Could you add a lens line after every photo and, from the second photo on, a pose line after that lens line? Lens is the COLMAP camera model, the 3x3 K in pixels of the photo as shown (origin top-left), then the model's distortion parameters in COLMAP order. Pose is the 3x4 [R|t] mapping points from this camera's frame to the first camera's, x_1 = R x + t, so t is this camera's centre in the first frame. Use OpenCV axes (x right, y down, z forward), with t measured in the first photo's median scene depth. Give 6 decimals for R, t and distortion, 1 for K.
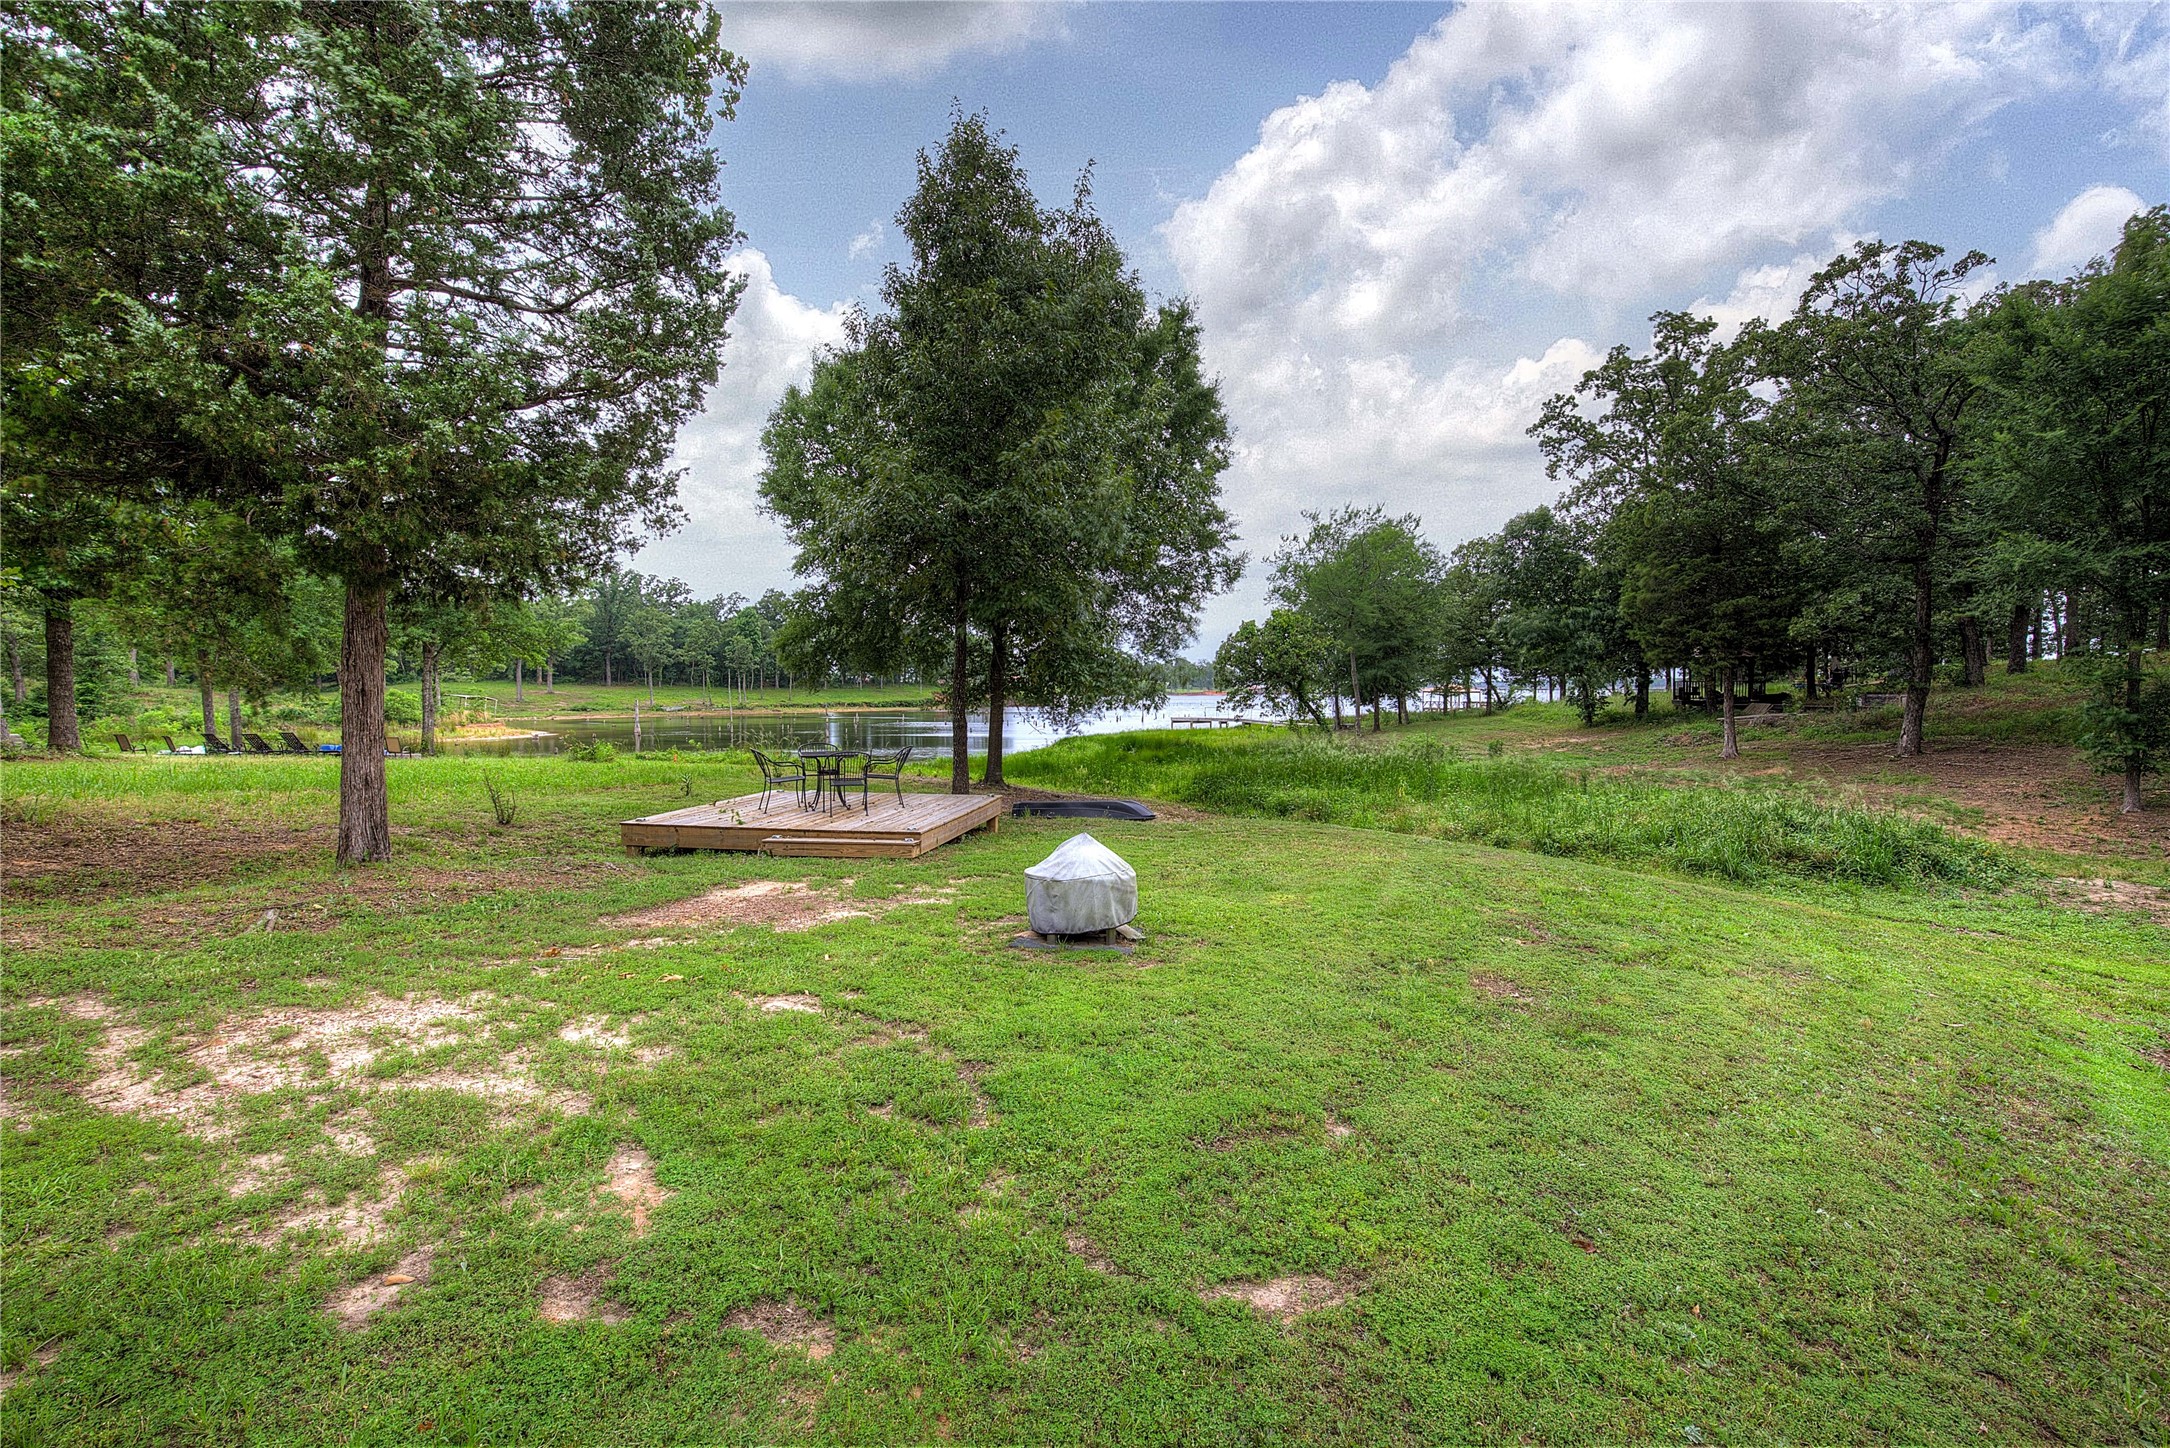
lens RADIAL K [[993.5, 0, 1097.3], [0, 993.5, 730.8], [0, 0, 1]] dist [-0.000050, 0.000540]
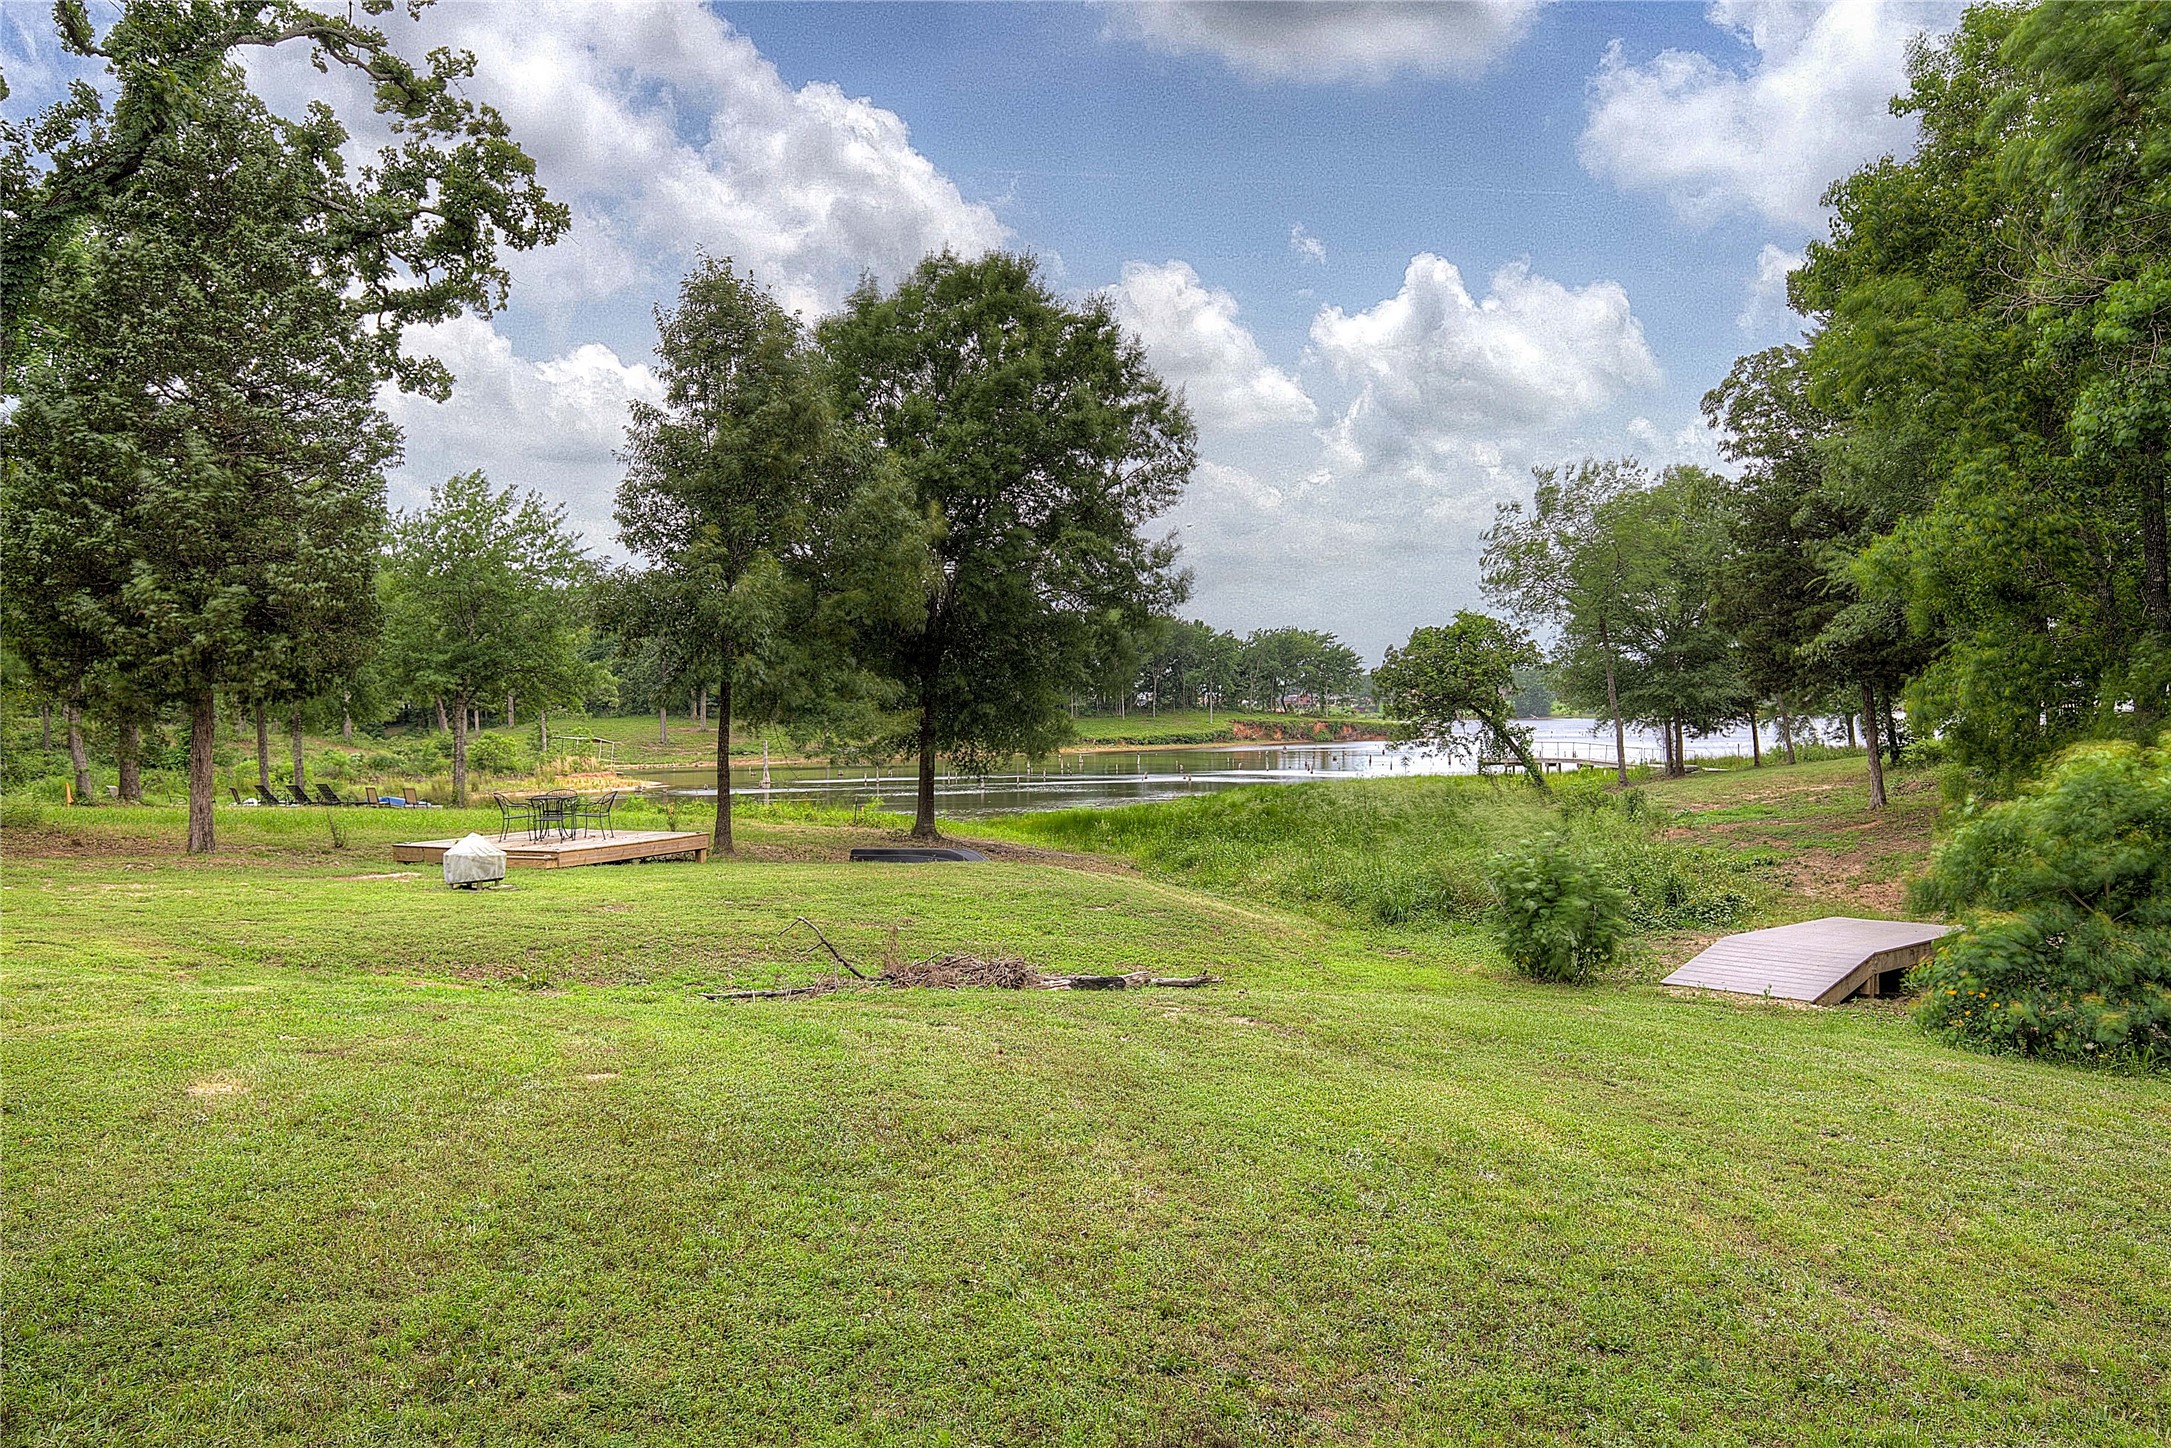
lens RADIAL K [[1628.5, 0, 1080.3], [0, 1628.5, 709.5], [0, 0, 1]] dist [0.010080, 0.002087]
pose [[0.951519, -0.017035, -0.307118, 0.093277], [0.003925, 0.999056, -0.043253, 0.000253], [0.307565, 0.039951, 0.950688, -0.073497]]
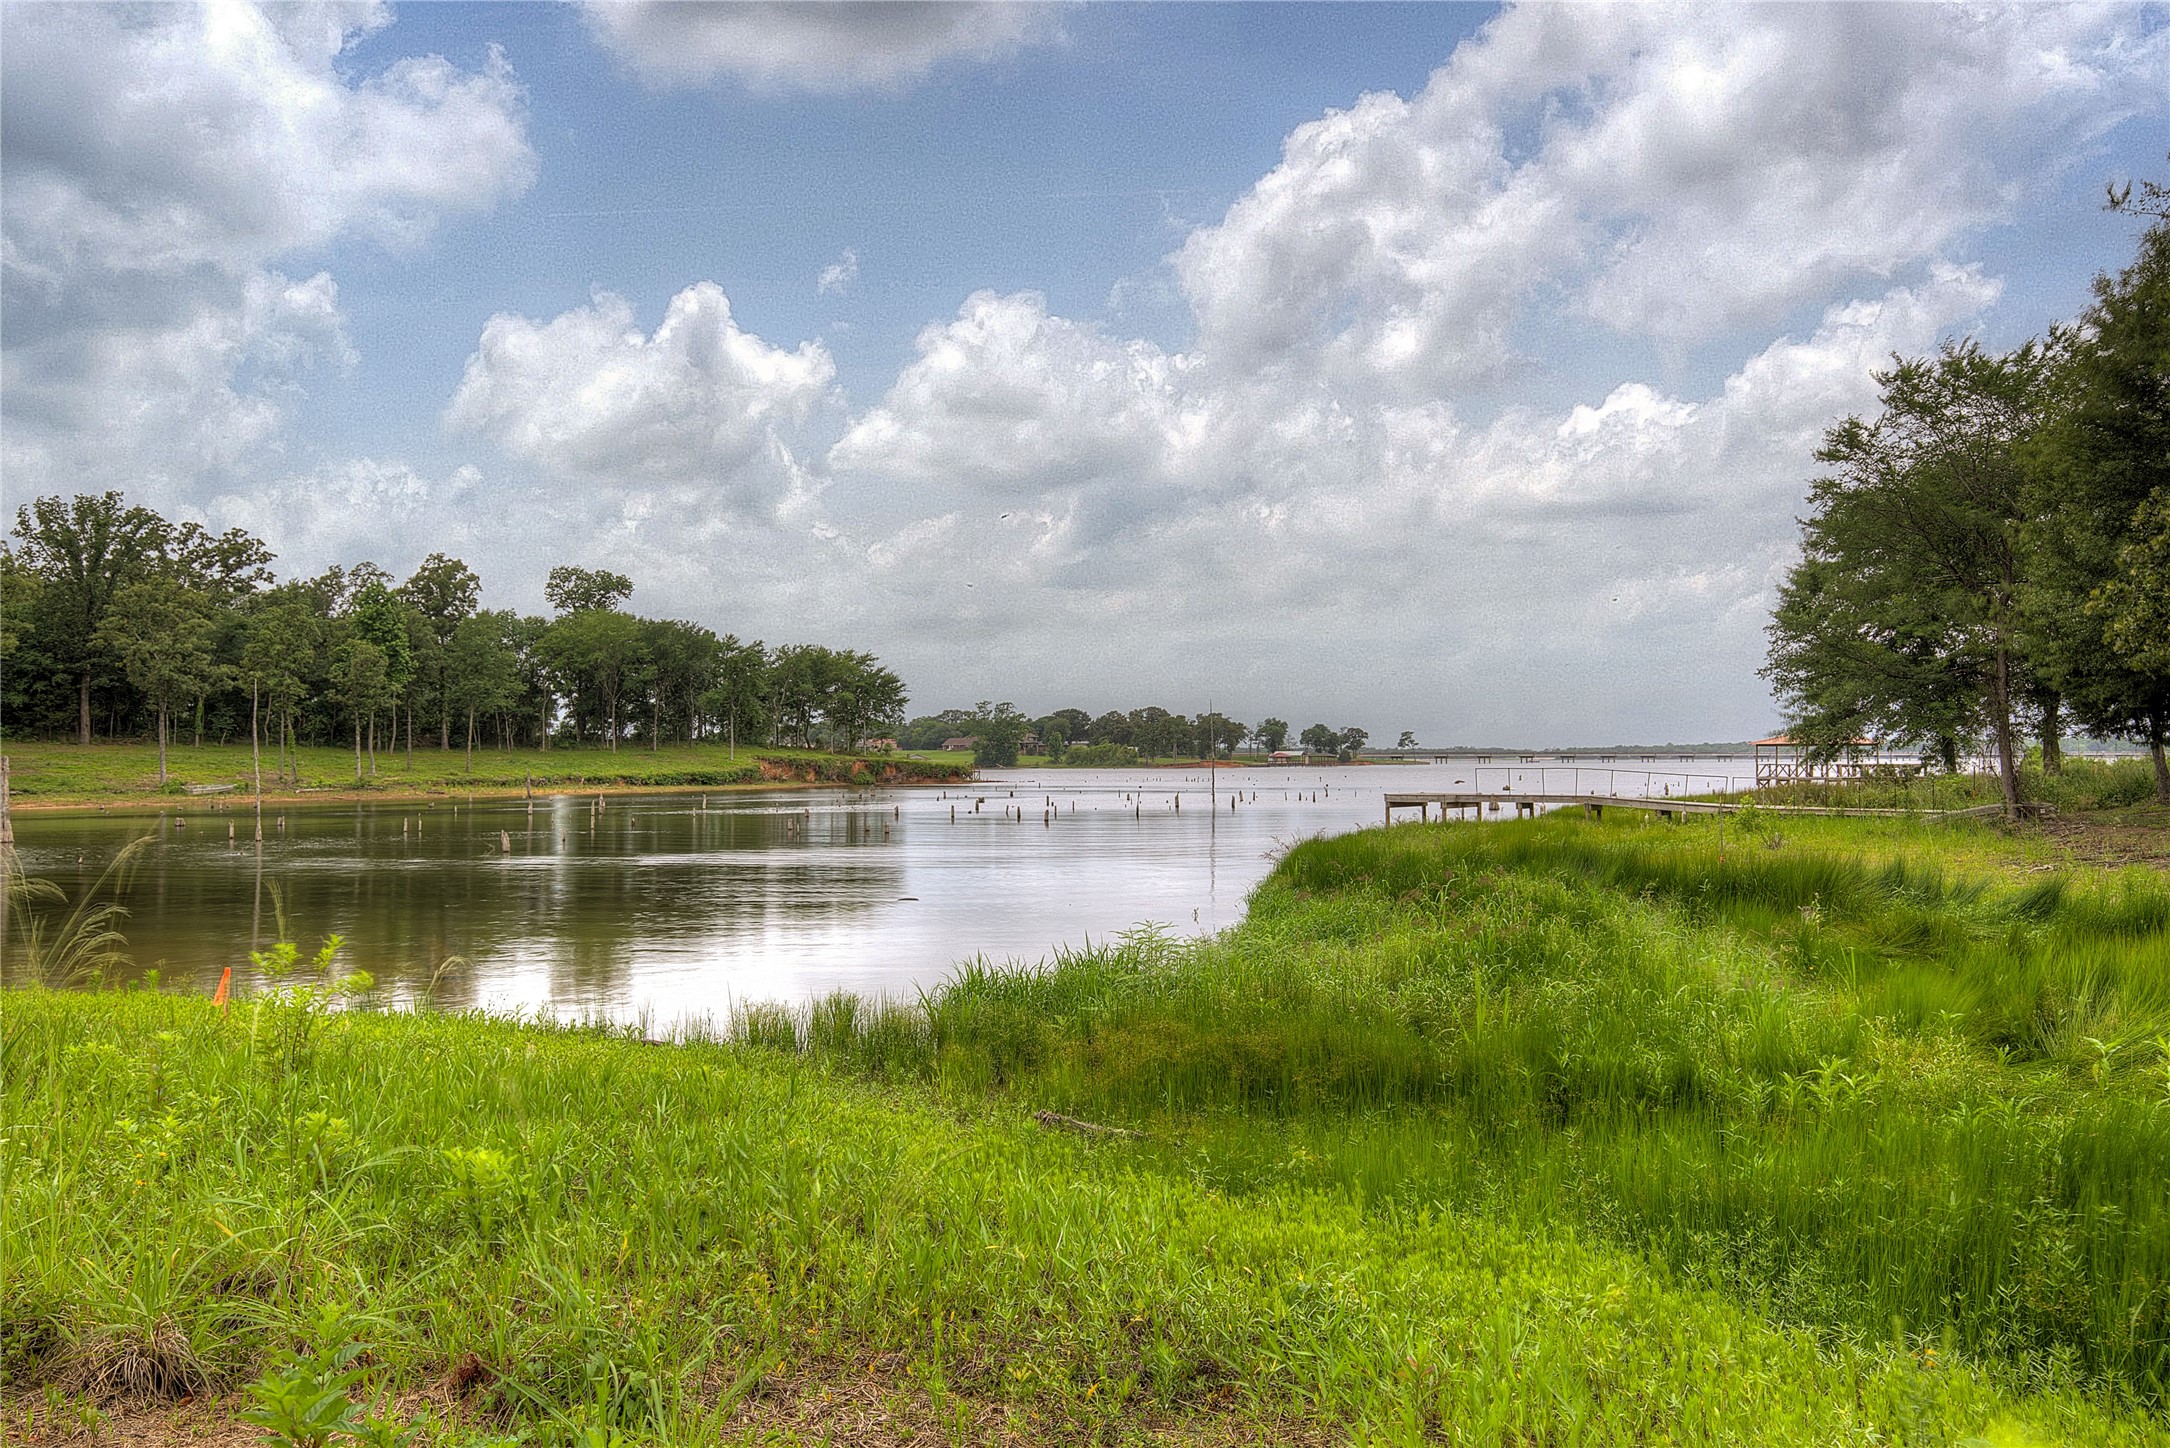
lens RADIAL K [[1556.7, 0, 1089.7], [0, 1556.7, 743.2], [0, 0, 1]] dist [0.008947, 0.006596]
pose [[0.998199, -0.003742, 0.059866, -0.052152], [0.006986, 0.998513, -0.054061, -0.000763], [-0.059575, 0.054381, 0.996741, 0.233803]]
